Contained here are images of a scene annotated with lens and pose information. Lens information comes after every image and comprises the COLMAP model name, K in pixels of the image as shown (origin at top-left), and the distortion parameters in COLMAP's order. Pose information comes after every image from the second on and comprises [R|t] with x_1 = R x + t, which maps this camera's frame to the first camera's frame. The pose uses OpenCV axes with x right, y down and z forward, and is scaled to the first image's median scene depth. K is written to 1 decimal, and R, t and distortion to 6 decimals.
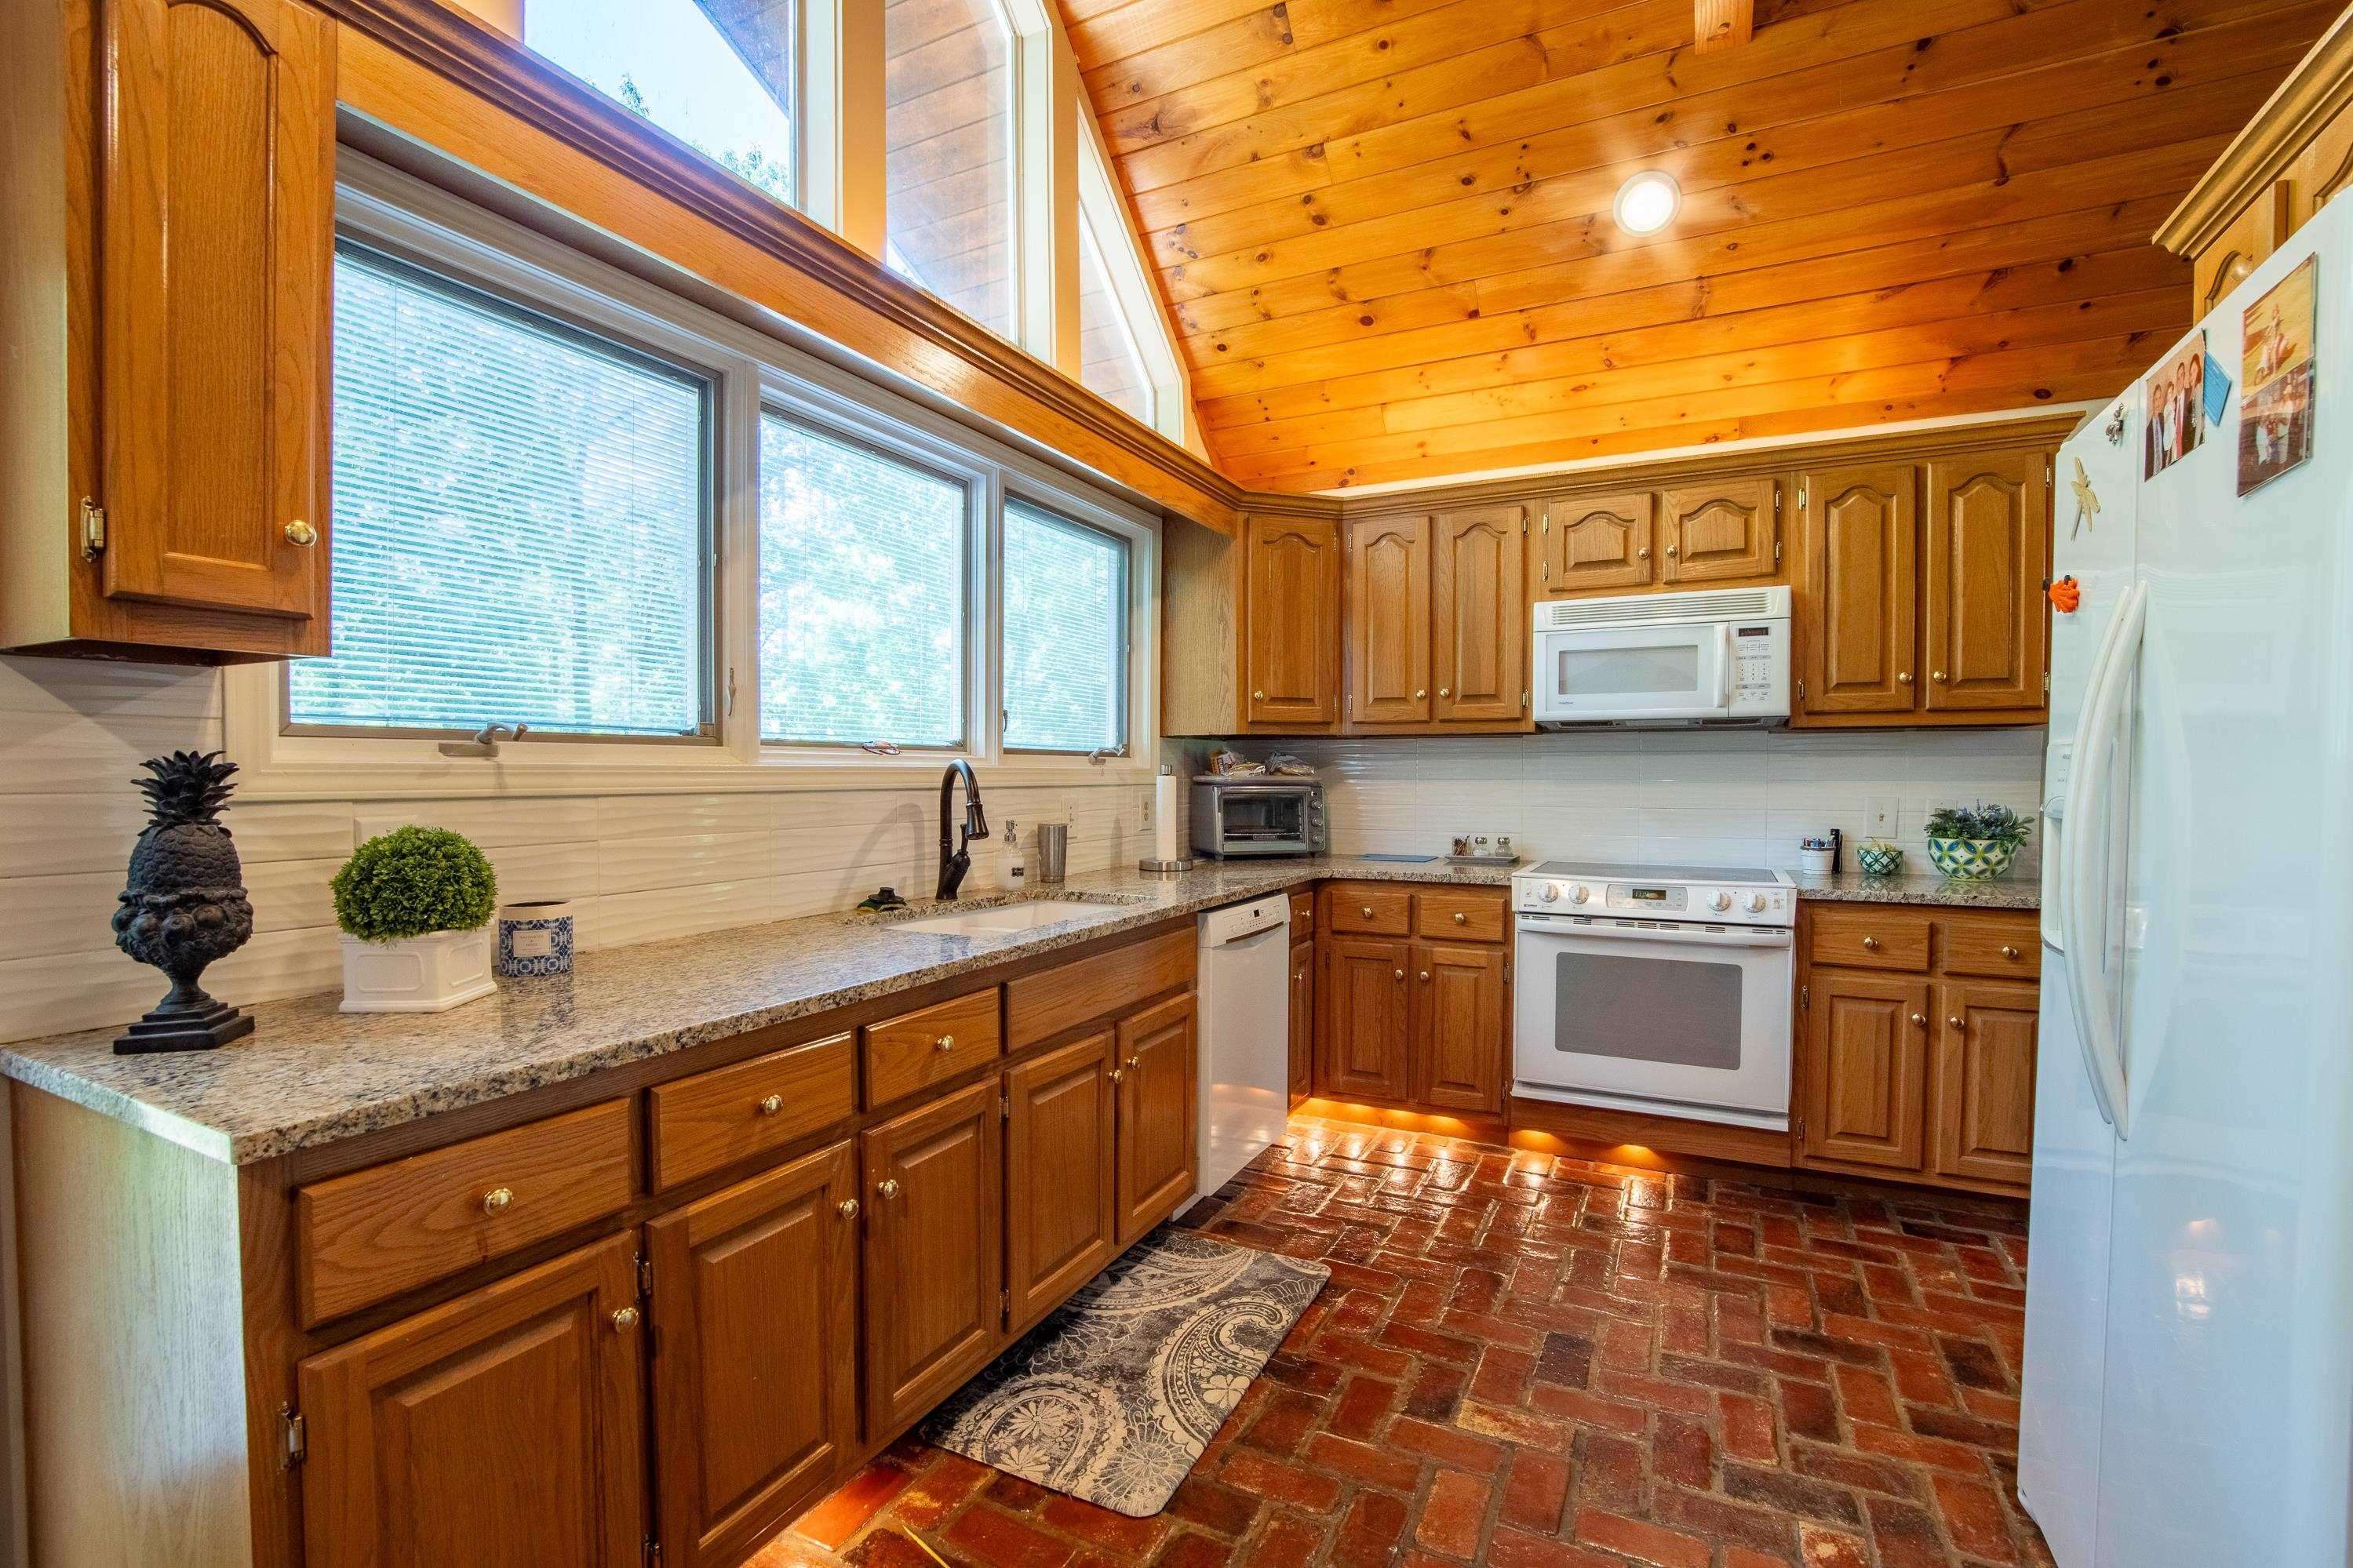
lens RADIAL K [[1051.8, 0, 1168.5], [0, 1051.8, 797.7], [0, 0, 1]] dist [-0.017908, -0.000285]
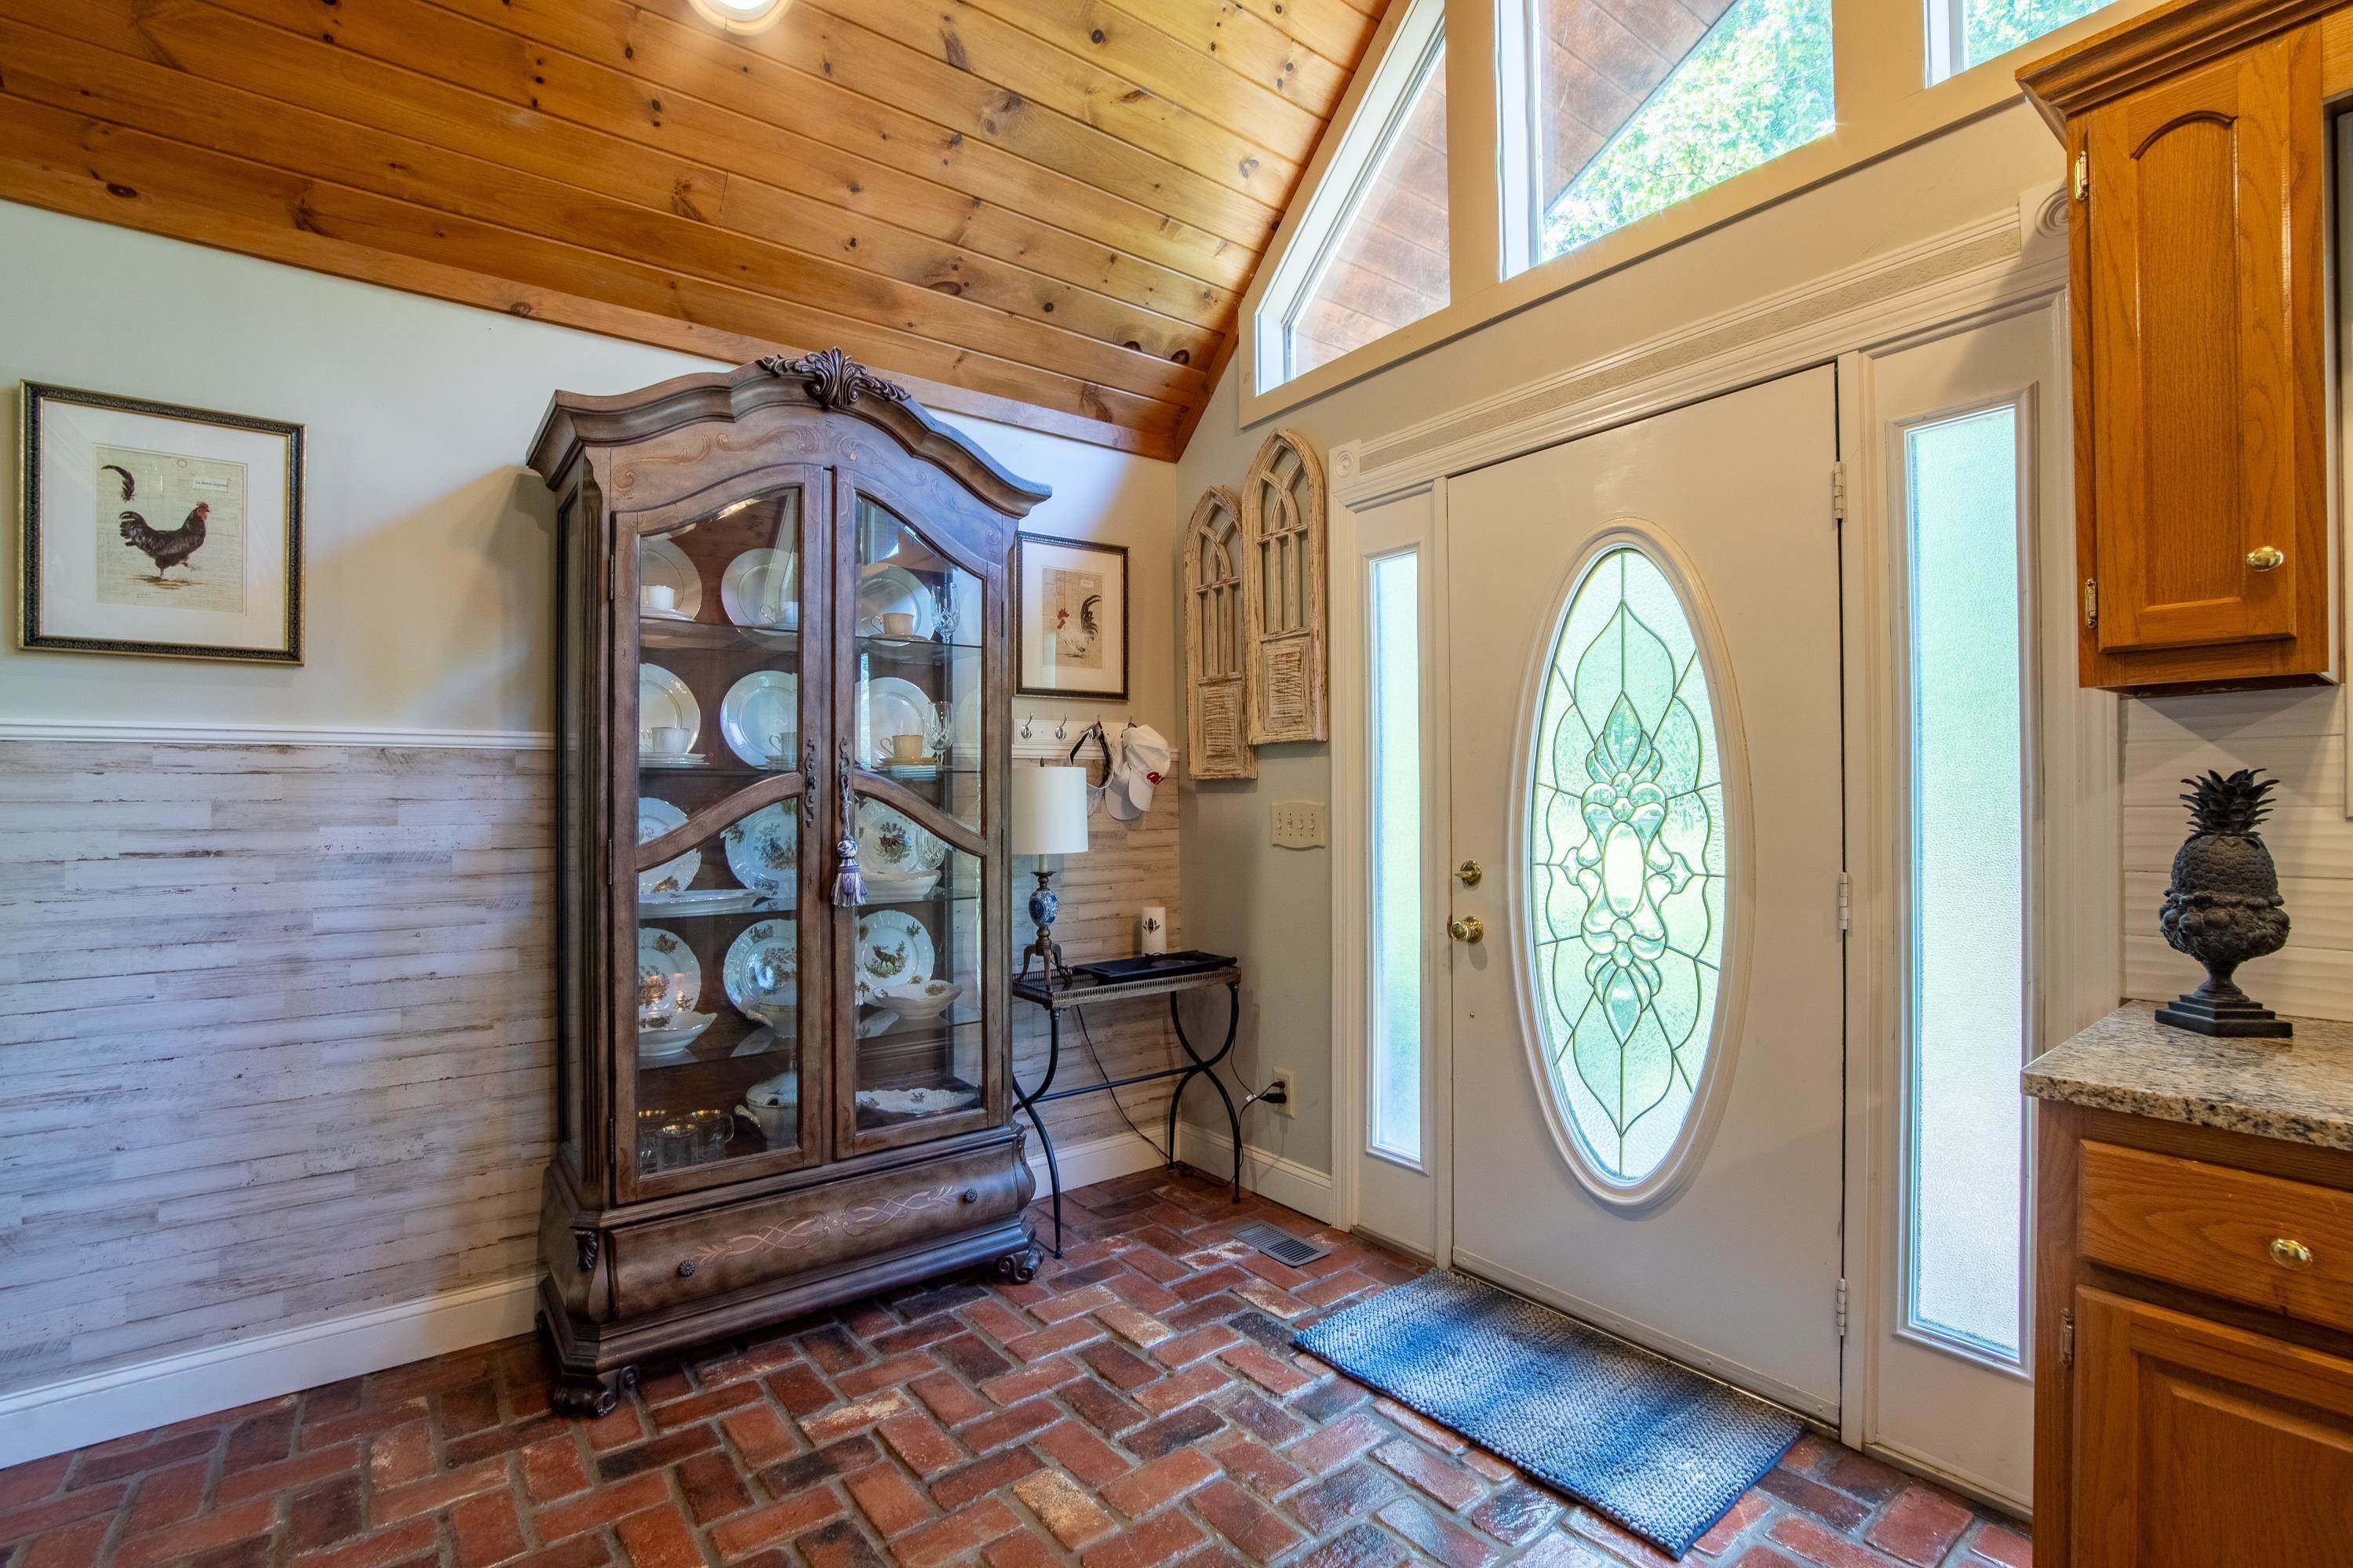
lens RADIAL K [[1051.8, 0, 1167.3], [0, 1051.8, 785.6], [0, 0, 1]] dist [-0.017908, -0.000285]
pose [[-0.427548, -0.009732, -0.903940, 0.571698], [-0.012099, 0.999914, -0.005043, -0.008990], [0.903912, 0.008781, -0.427629, 0.456826]]
